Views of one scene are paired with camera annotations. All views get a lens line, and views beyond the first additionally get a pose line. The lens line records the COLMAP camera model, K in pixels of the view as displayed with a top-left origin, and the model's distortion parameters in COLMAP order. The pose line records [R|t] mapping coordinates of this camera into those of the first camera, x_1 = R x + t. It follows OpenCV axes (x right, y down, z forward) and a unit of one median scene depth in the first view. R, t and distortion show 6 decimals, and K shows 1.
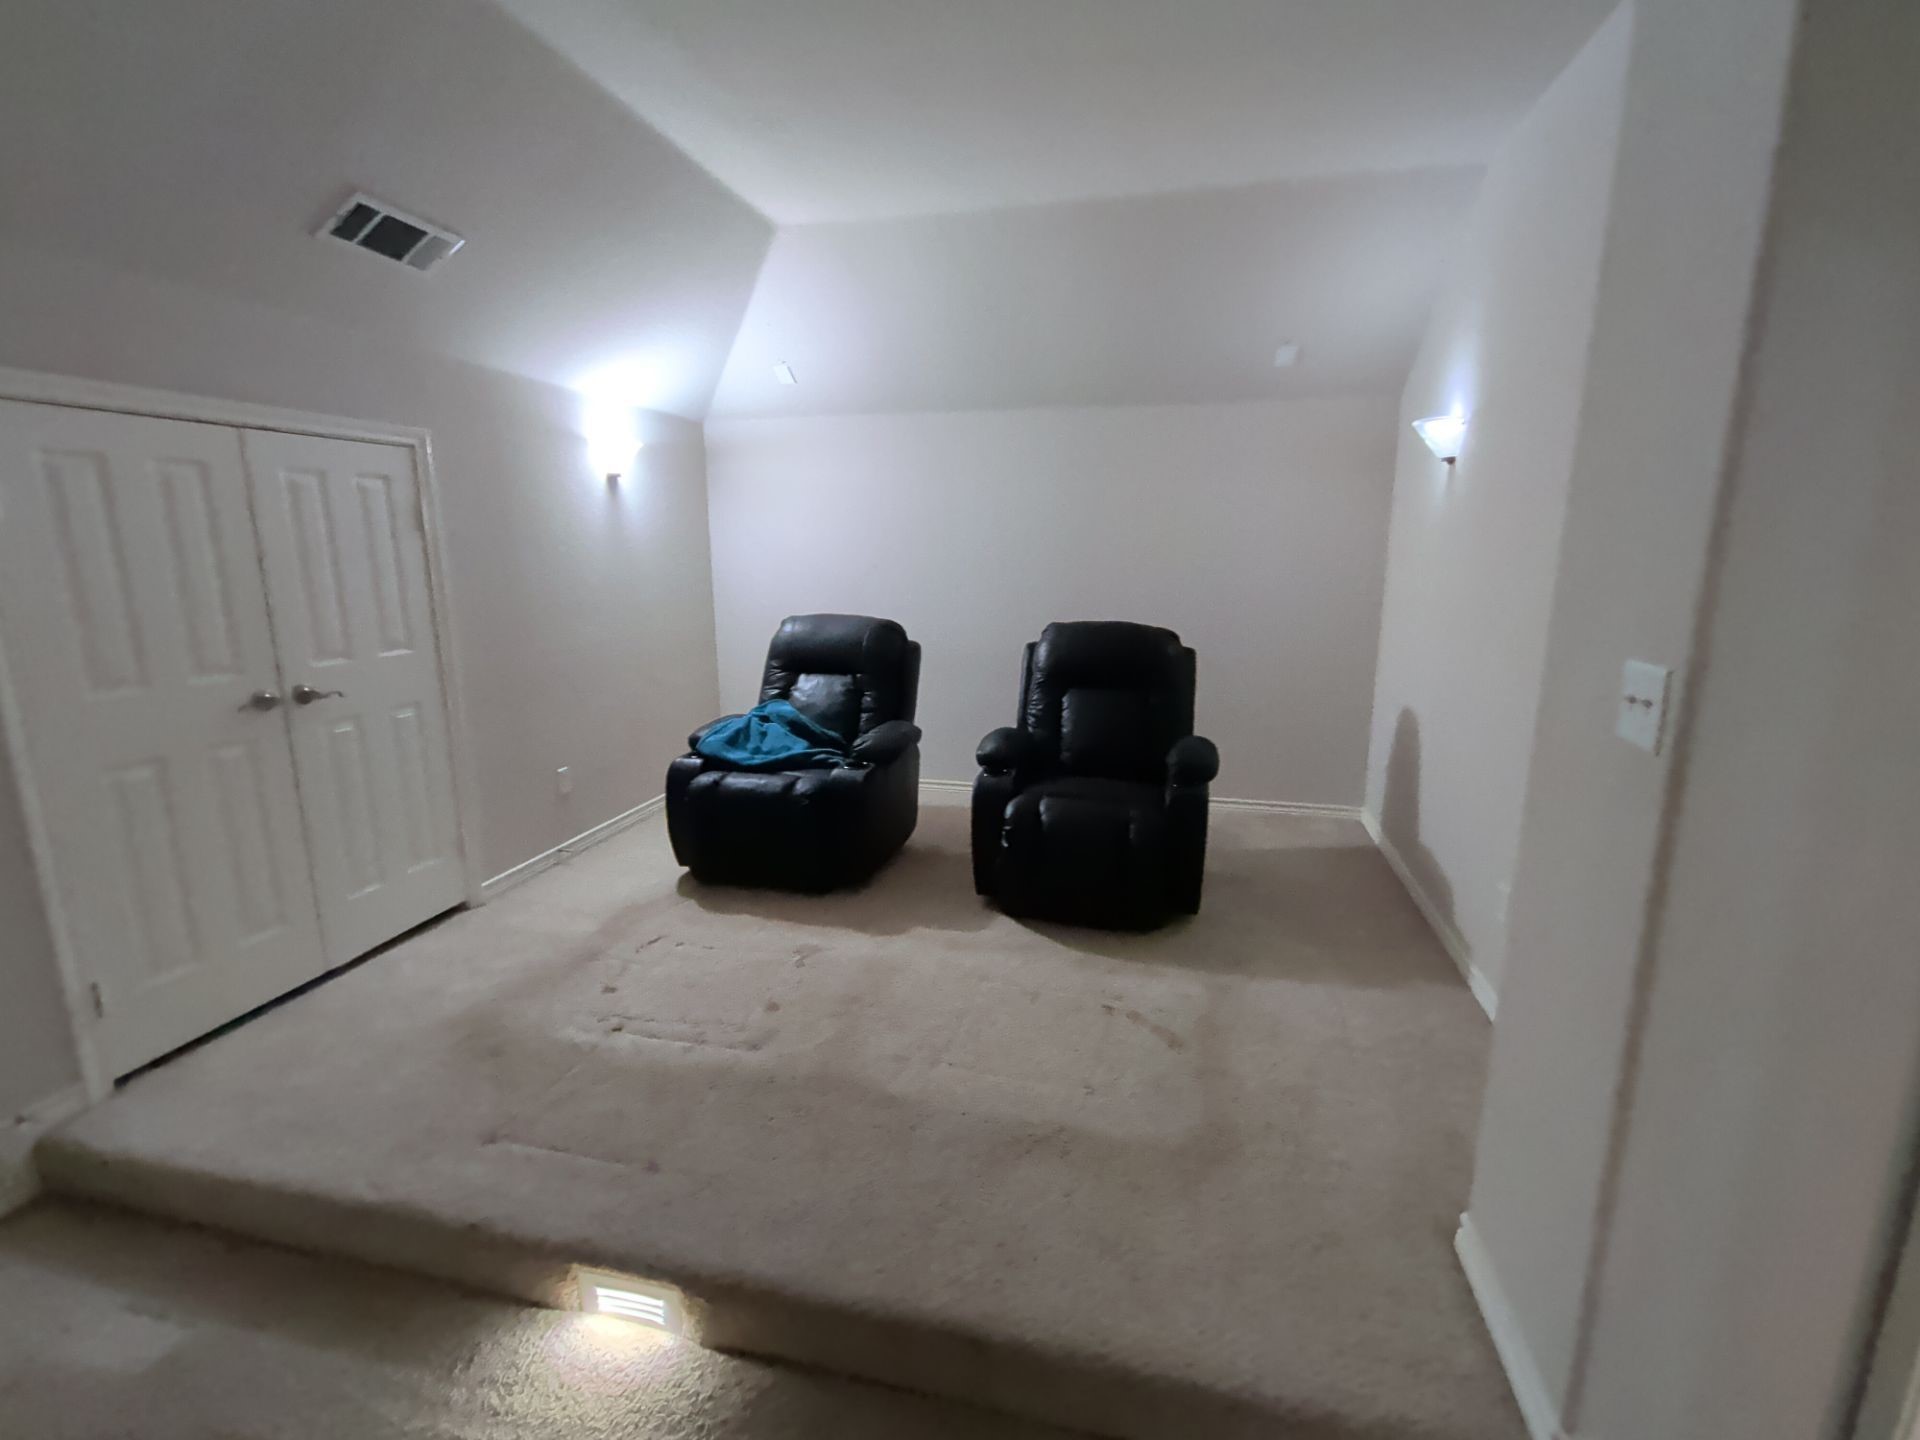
lens RADIAL K [[885.8, 0, 954.9], [0, 885.8, 724.5], [0, 0, 1]] dist [0.002848, 0.000585]
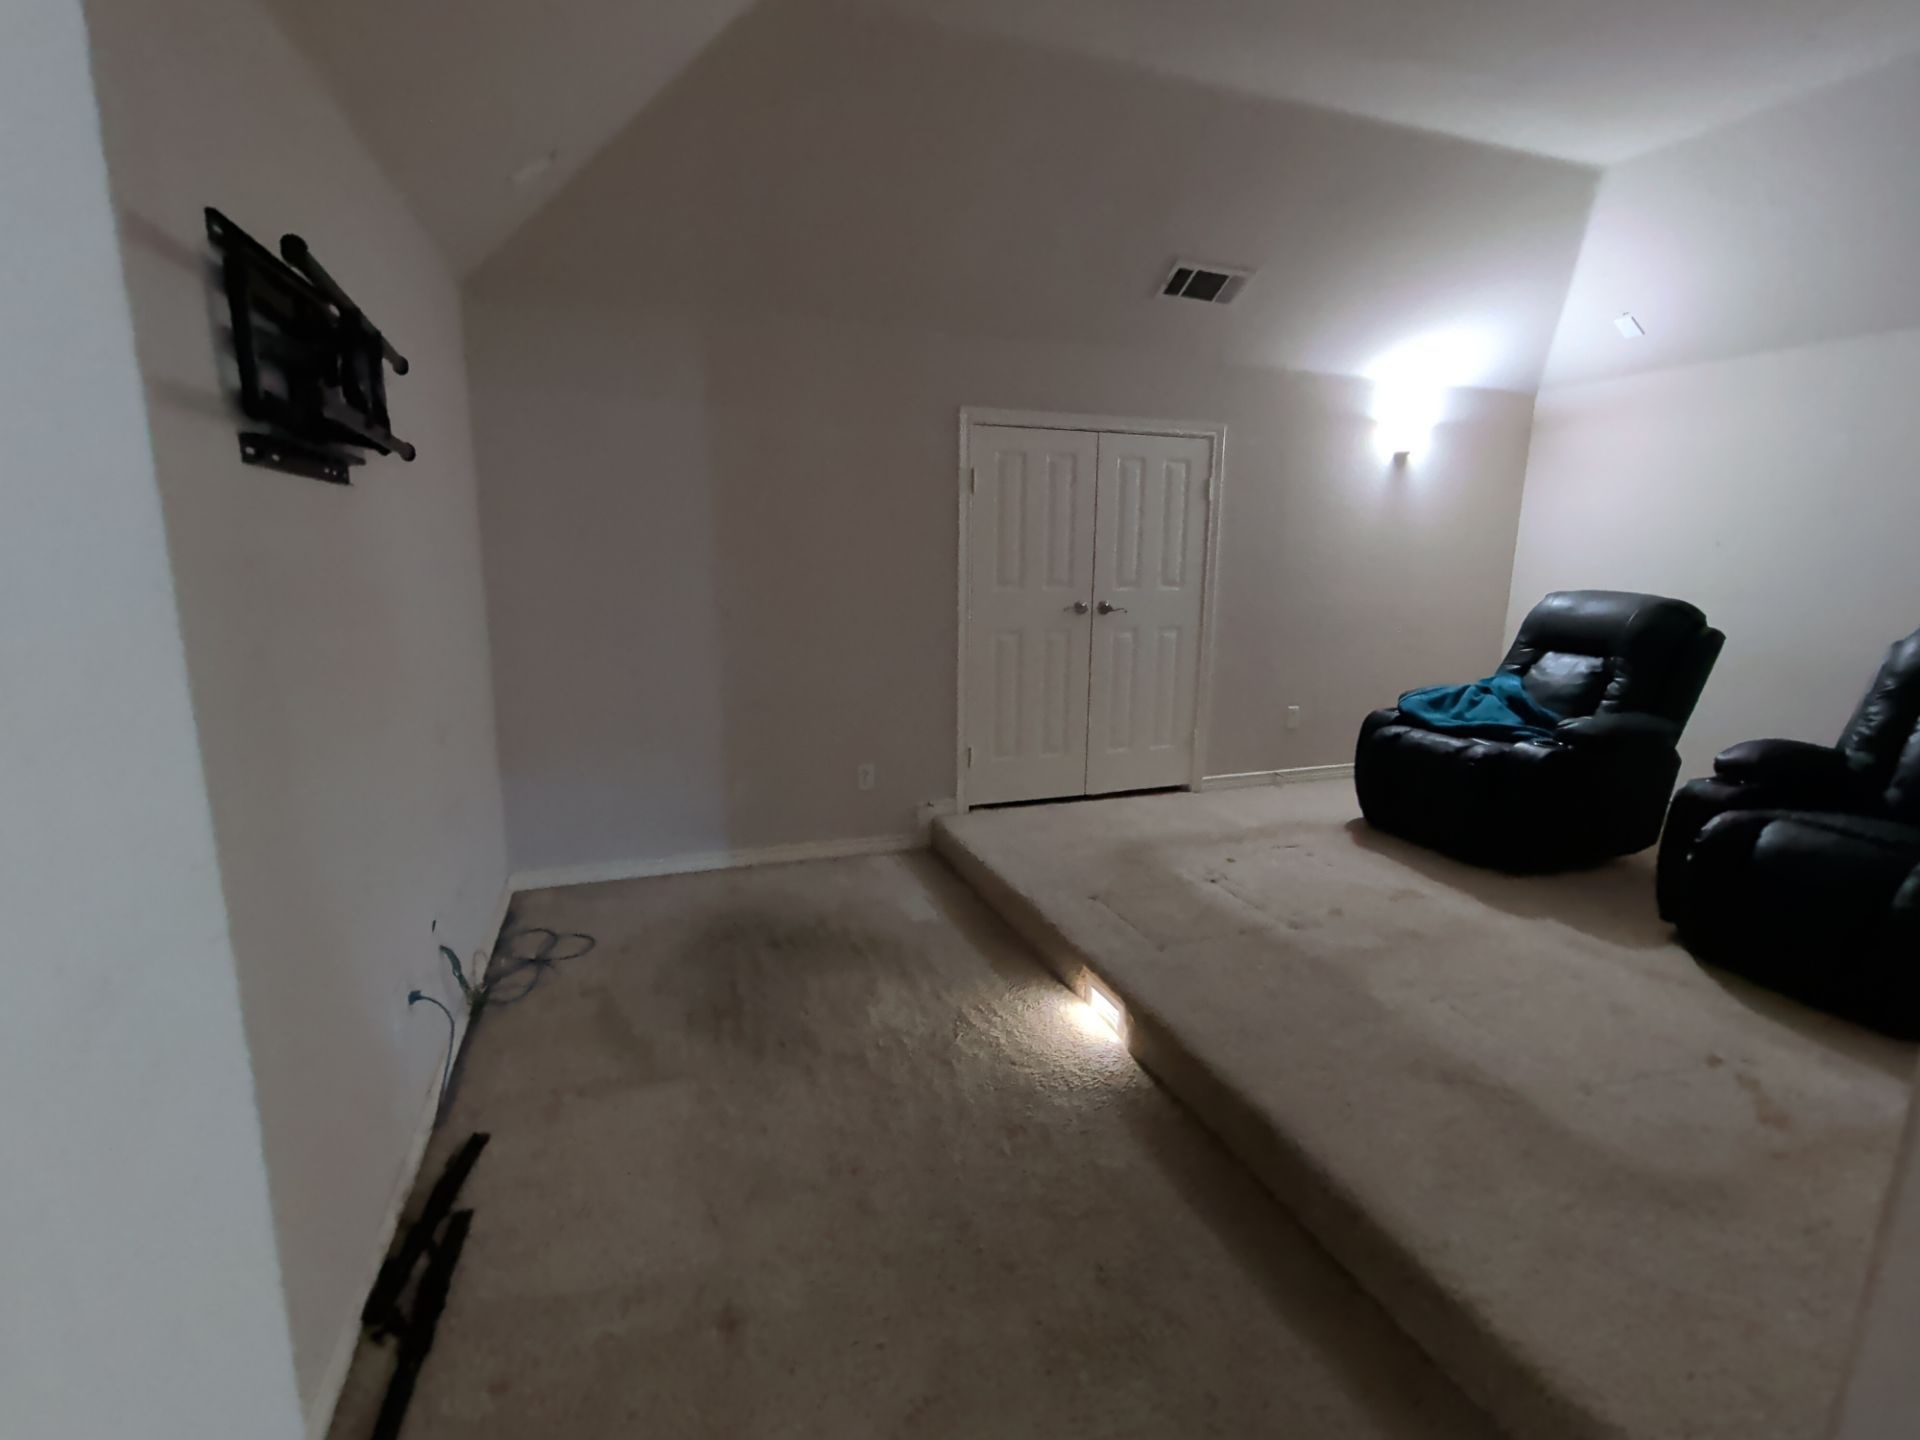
lens RADIAL K [[885.8, 0, 954.9], [0, 885.8, 724.5], [0, 0, 1]] dist [0.002848, 0.000585]
pose [[0.552067, 0.172625, -0.815734, 0.346411], [-0.182159, 0.979671, 0.084036, 0.071352], [0.813658, 0.102200, 0.572290, -0.042936]]
